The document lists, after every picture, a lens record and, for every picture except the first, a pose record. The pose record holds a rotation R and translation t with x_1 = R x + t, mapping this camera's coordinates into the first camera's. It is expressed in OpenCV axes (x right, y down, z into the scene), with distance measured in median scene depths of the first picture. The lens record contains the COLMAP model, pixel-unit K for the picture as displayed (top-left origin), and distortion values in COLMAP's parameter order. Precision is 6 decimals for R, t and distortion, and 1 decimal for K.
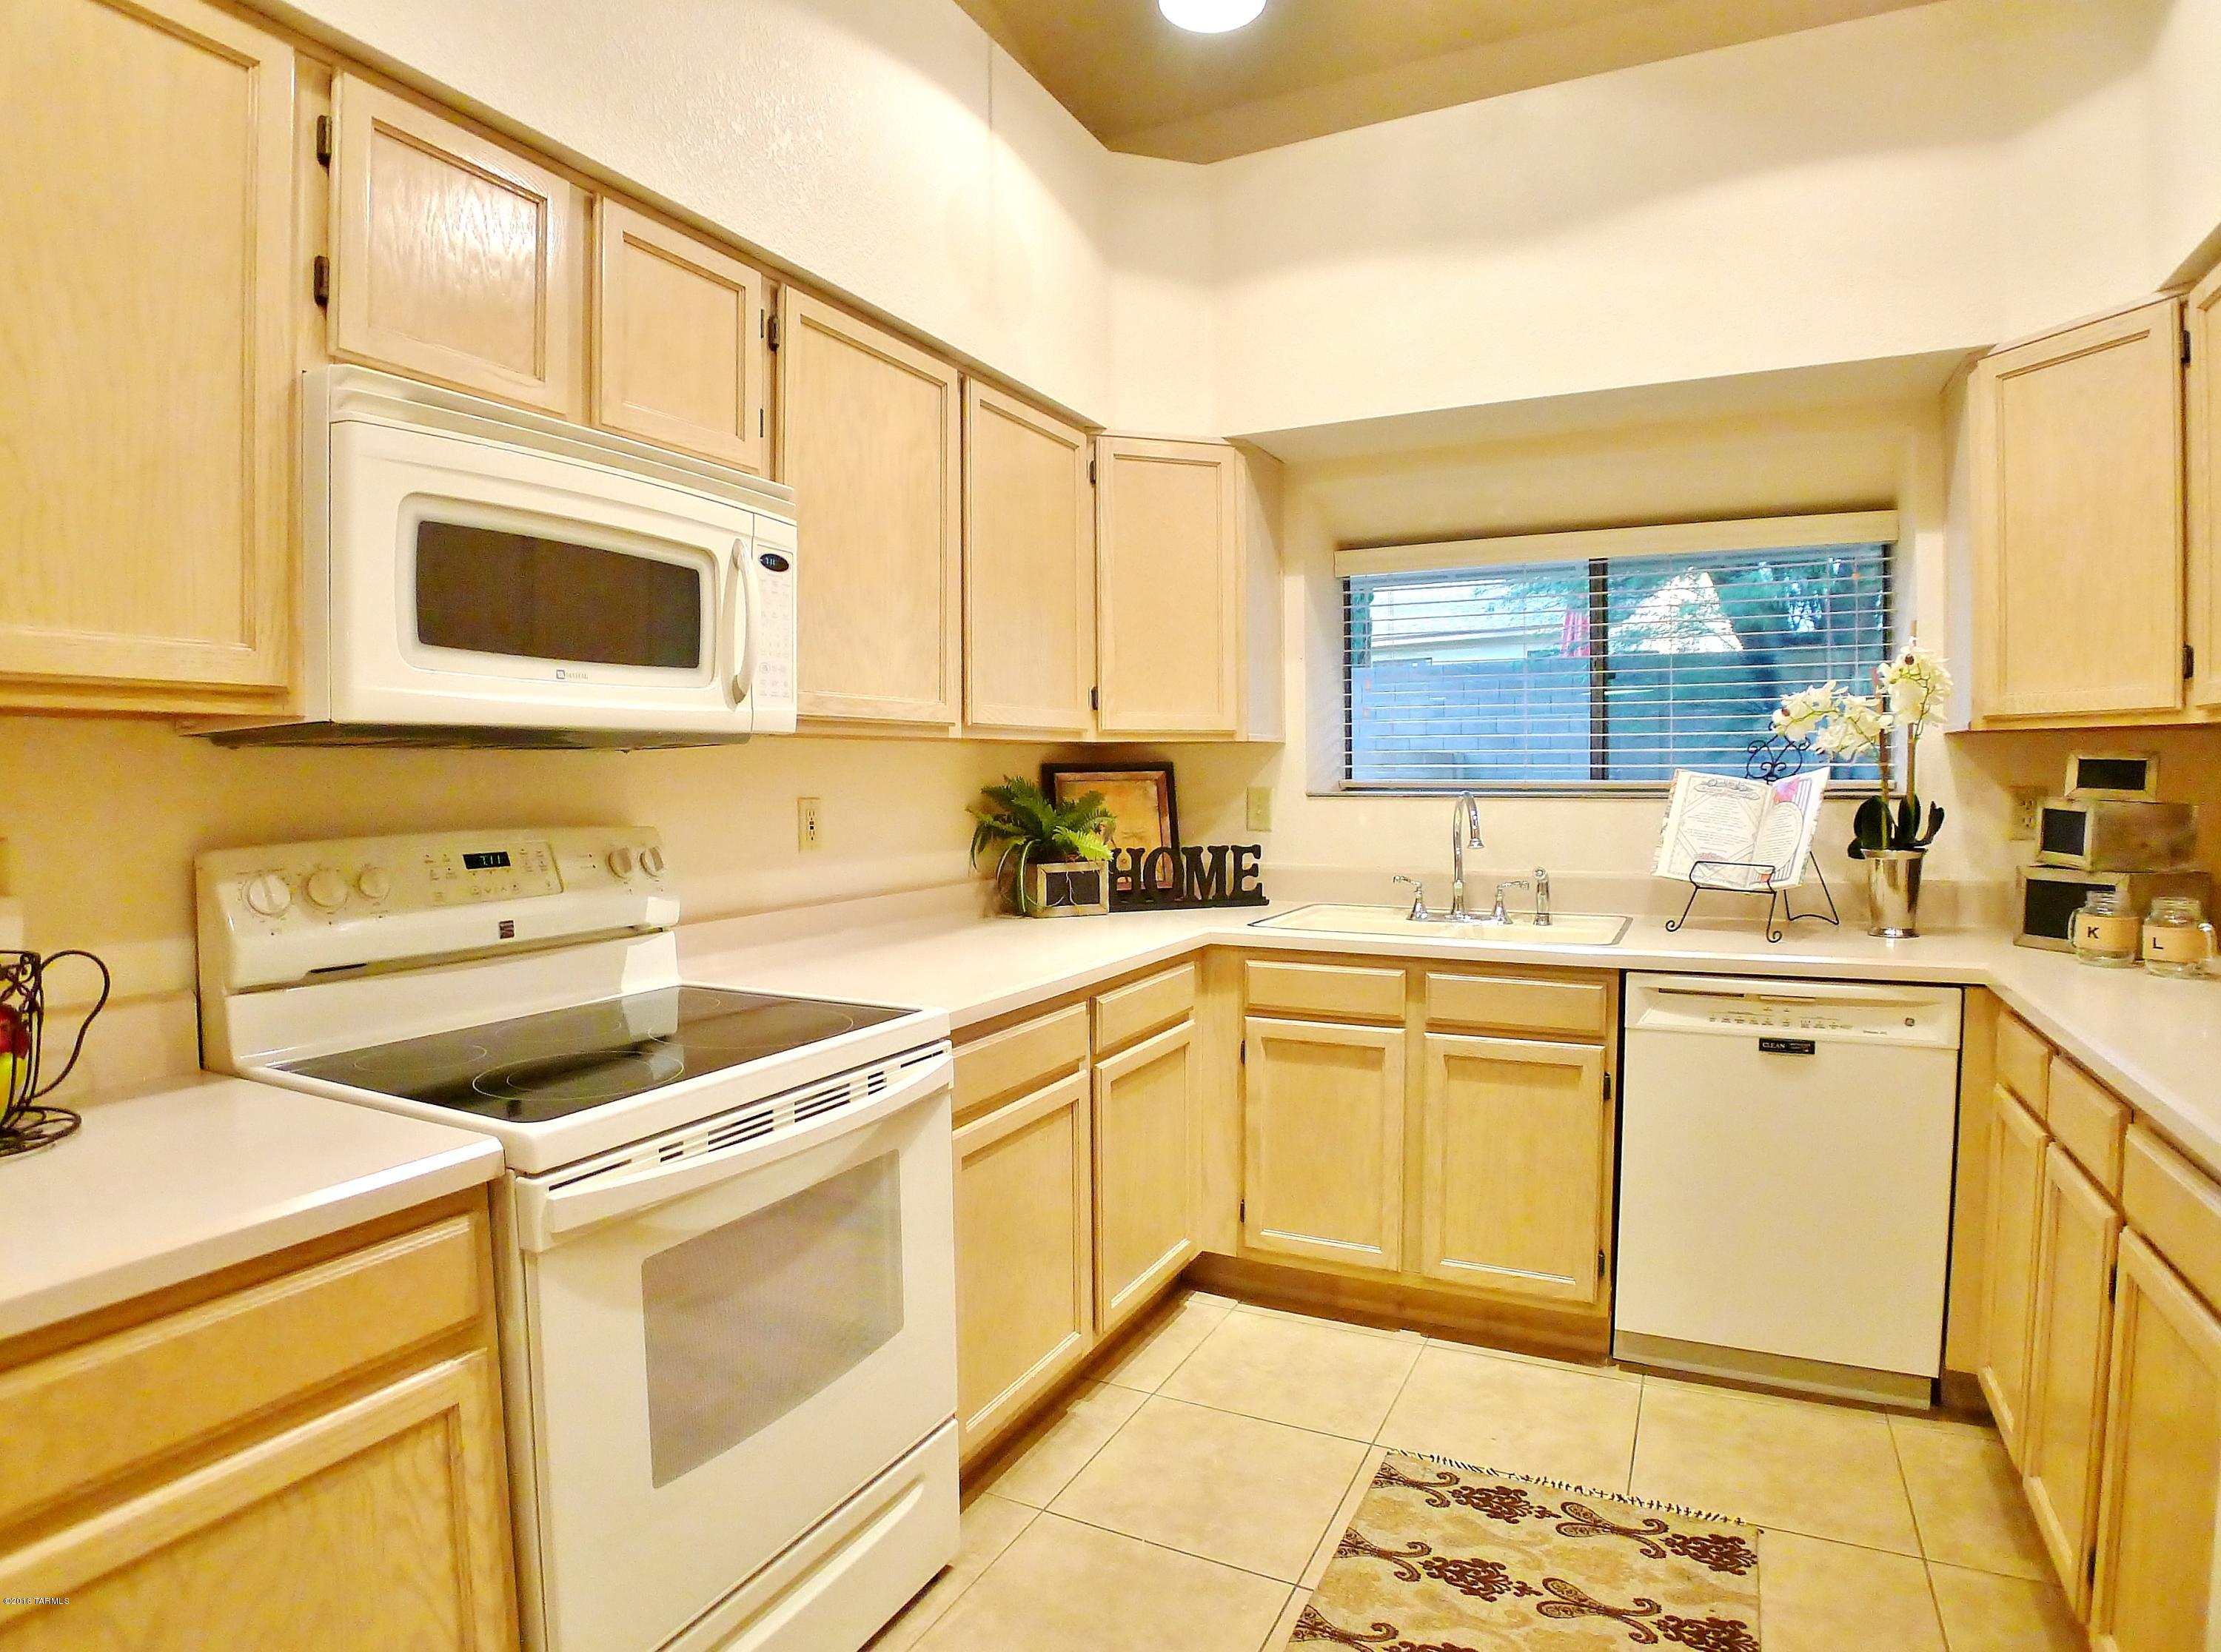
lens RADIAL K [[1239.2, 0, 1077.0], [0, 1239.2, 820.8], [0, 0, 1]] dist [-0.111400, 0.031153]
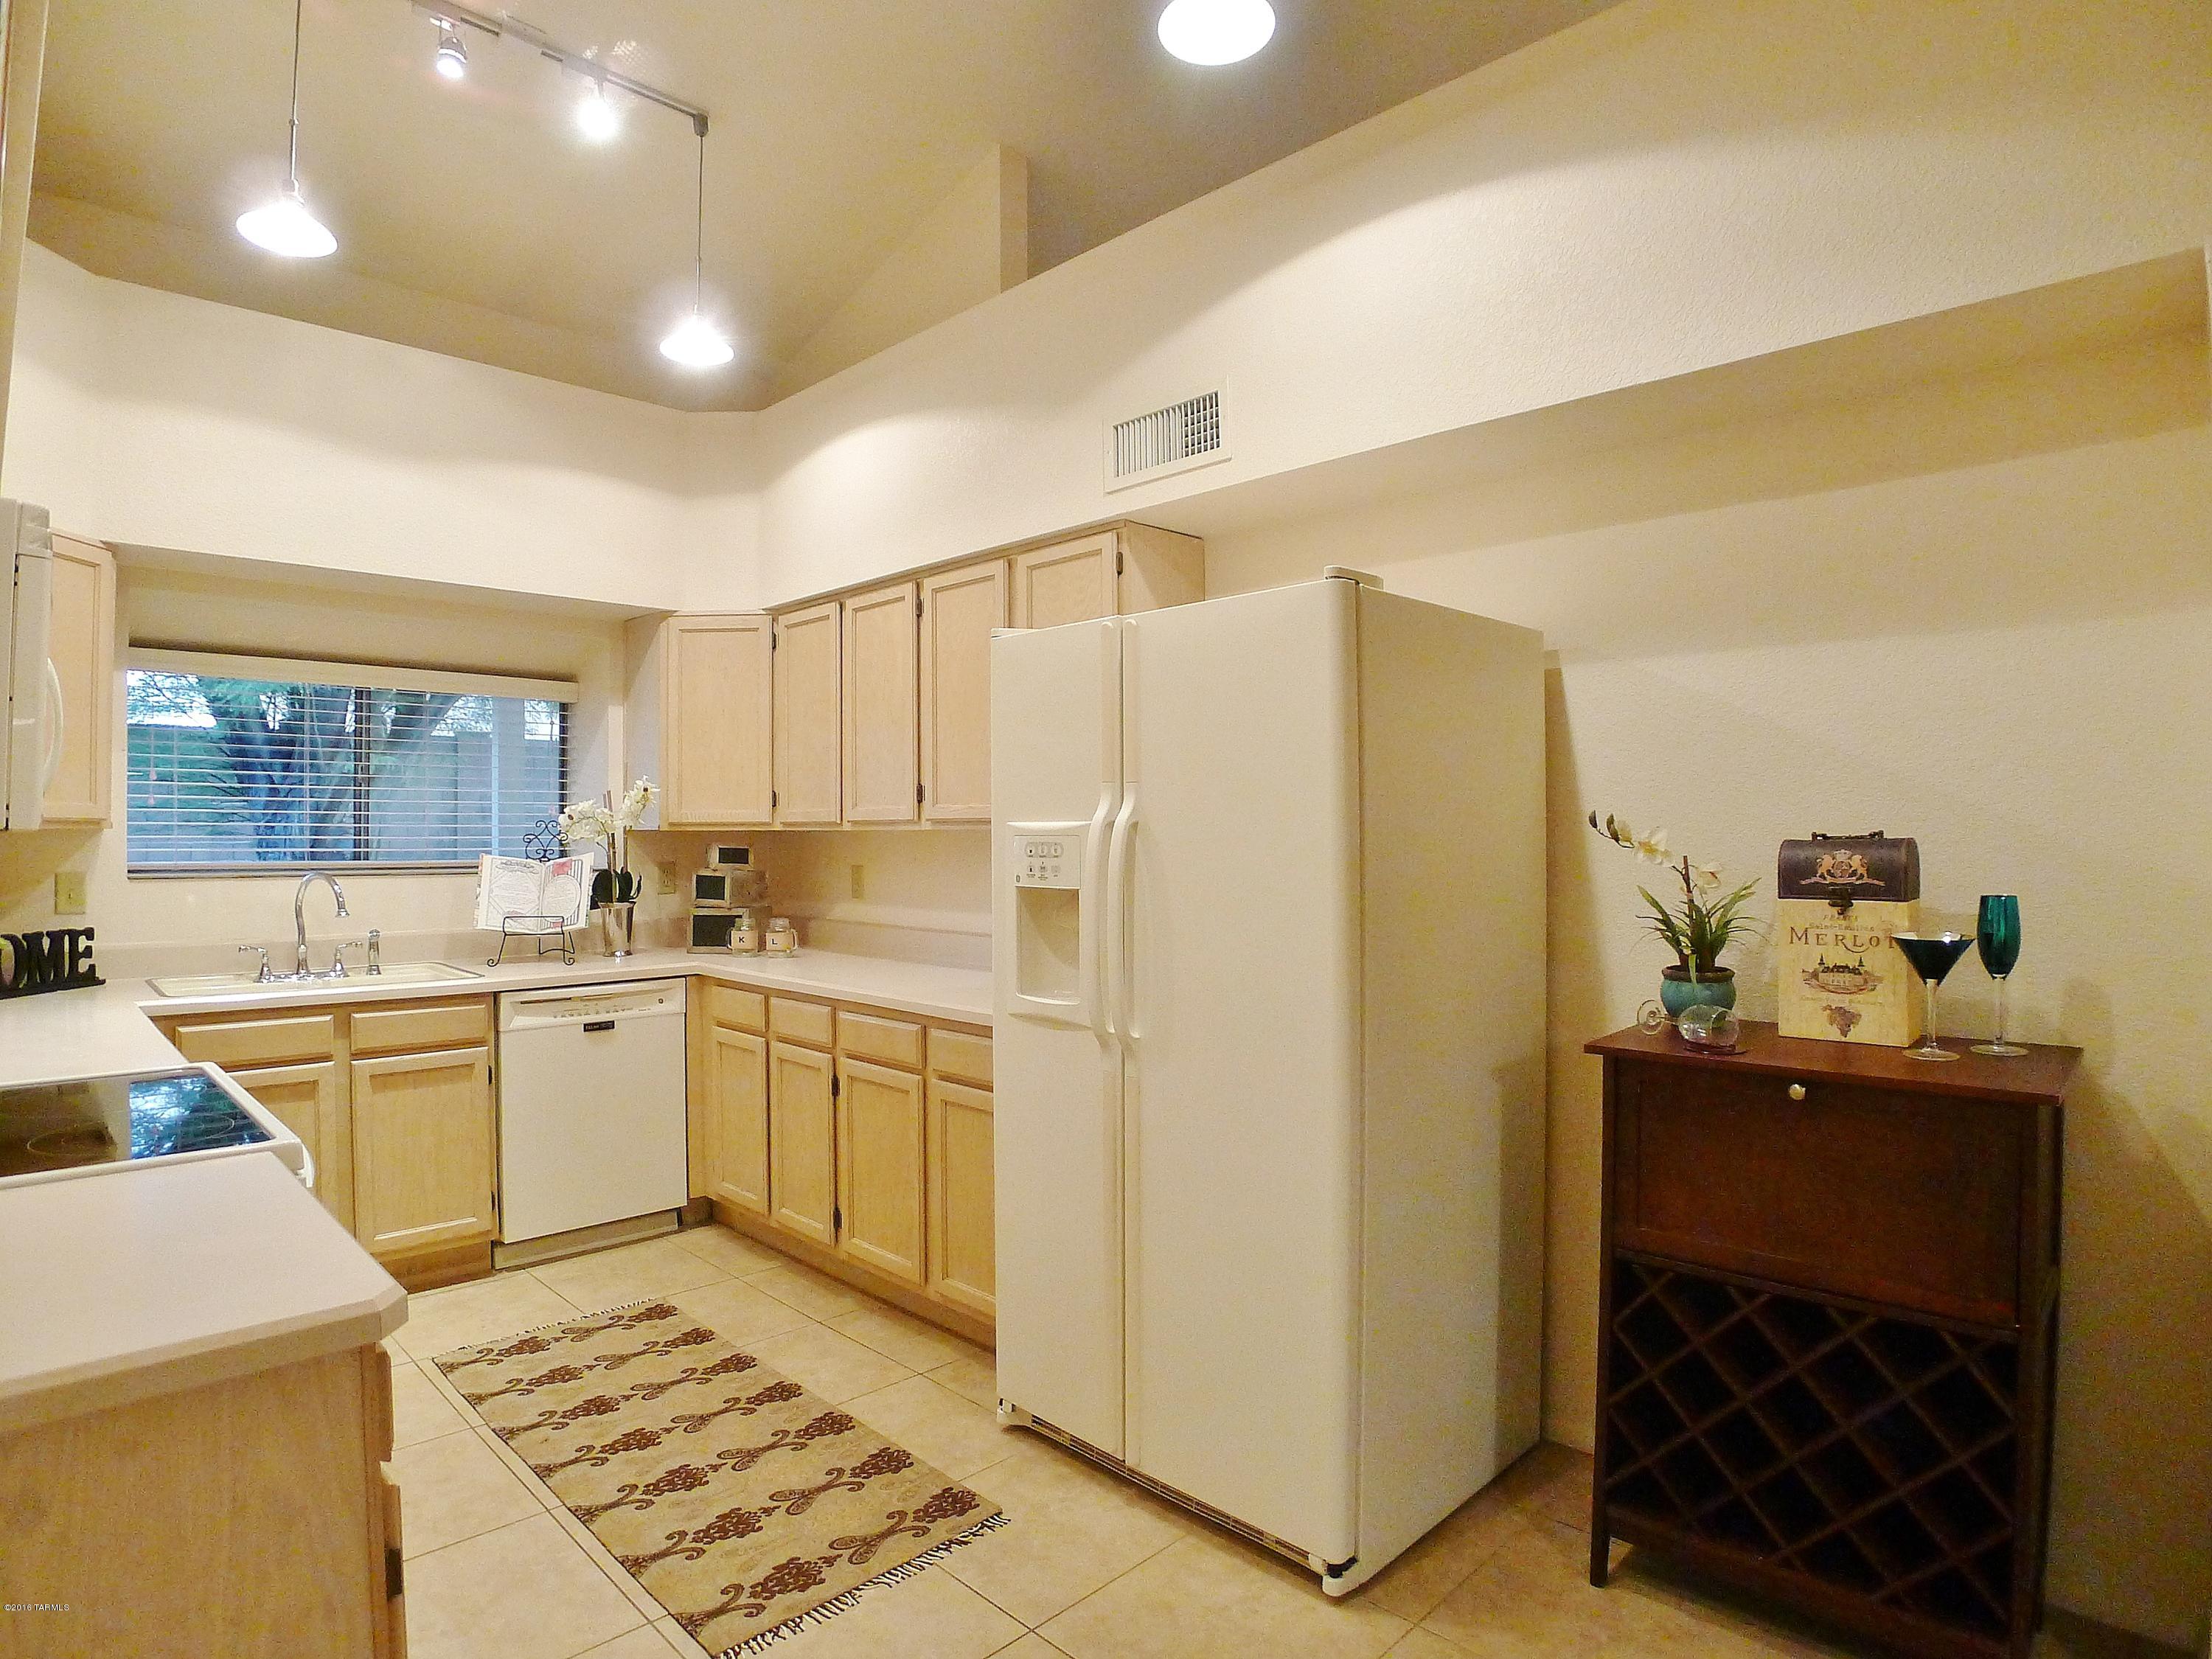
lens RADIAL K [[1207.2, 0, 1088.5], [0, 1207.2, 821.9], [0, 0, 1]] dist [-0.108003, 0.030232]
pose [[0.298568, 0.018762, 0.954204, -0.640602], [0.036055, 0.998871, -0.030922, -0.011988], [-0.953707, 0.043636, 0.297554, -0.105682]]
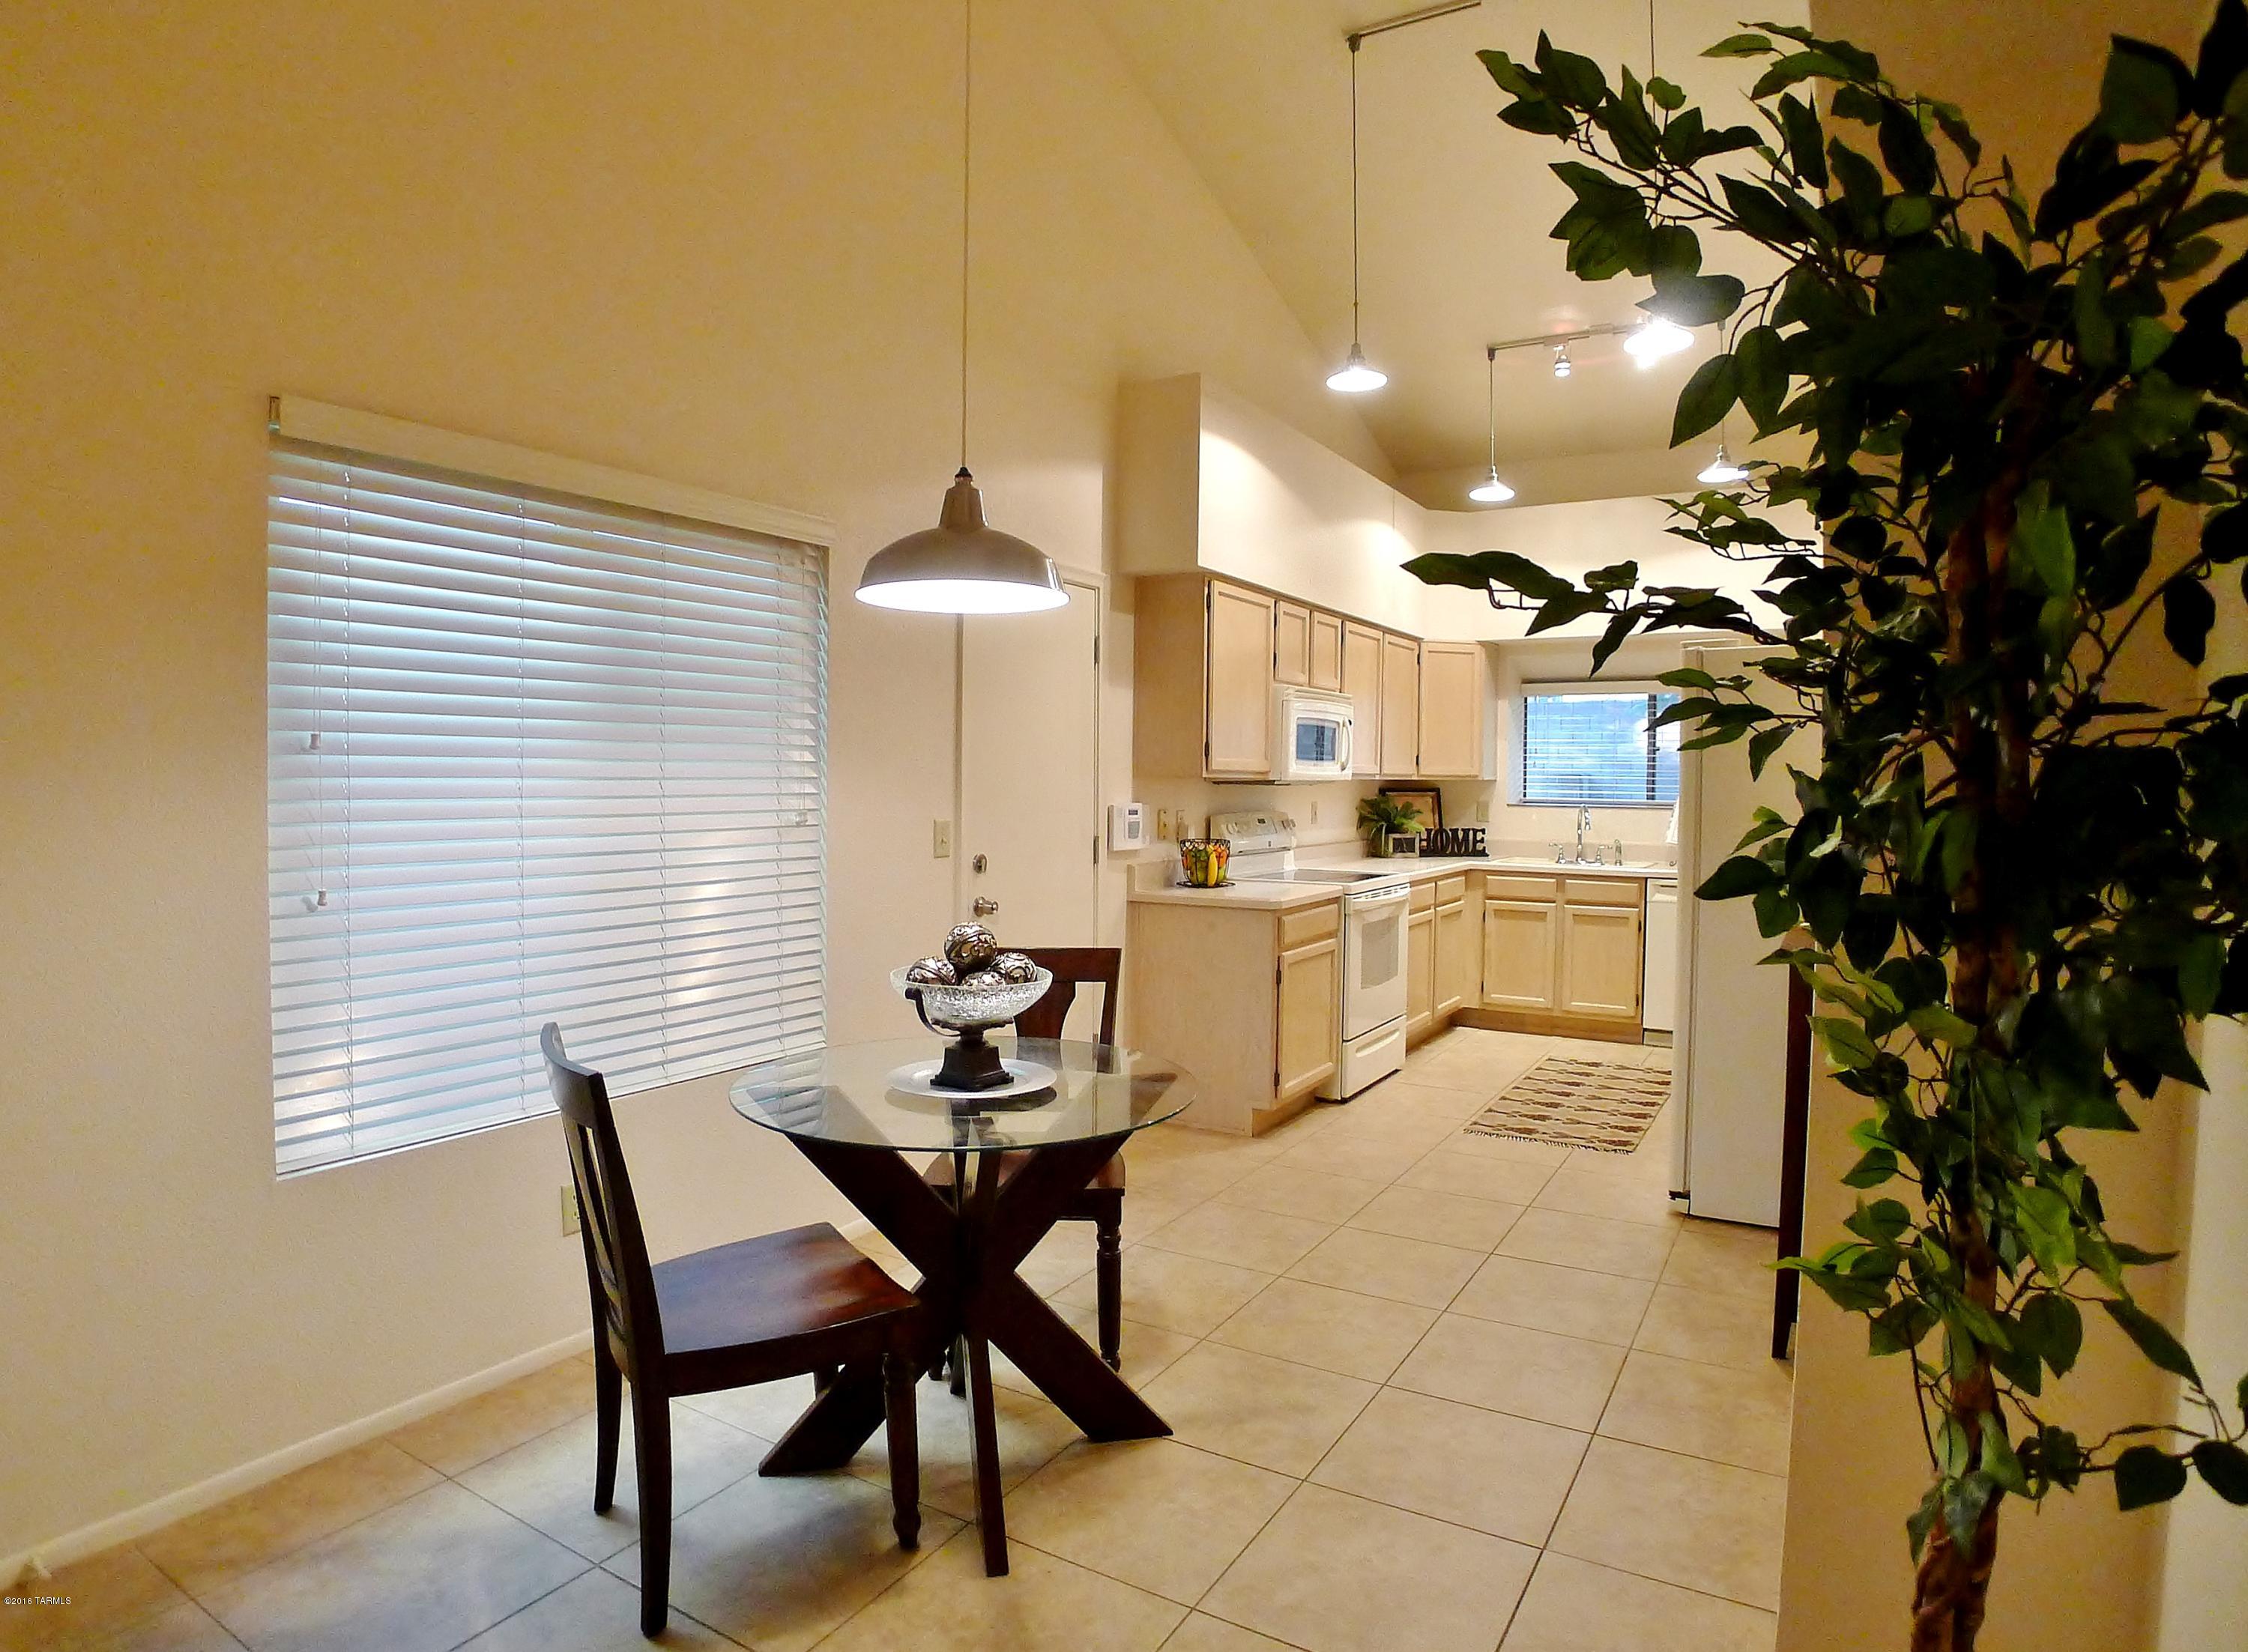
lens RADIAL K [[1254.9, 0, 1104.1], [0, 1254.9, 823.8], [0, 0, 1]] dist [-0.095853, 0.000580]
pose [[0.997360, 0.020037, -0.069801, -0.445514], [-0.020187, 0.999795, -0.001441, 0.035368], [0.069758, 0.002847, 0.997560, -1.469220]]
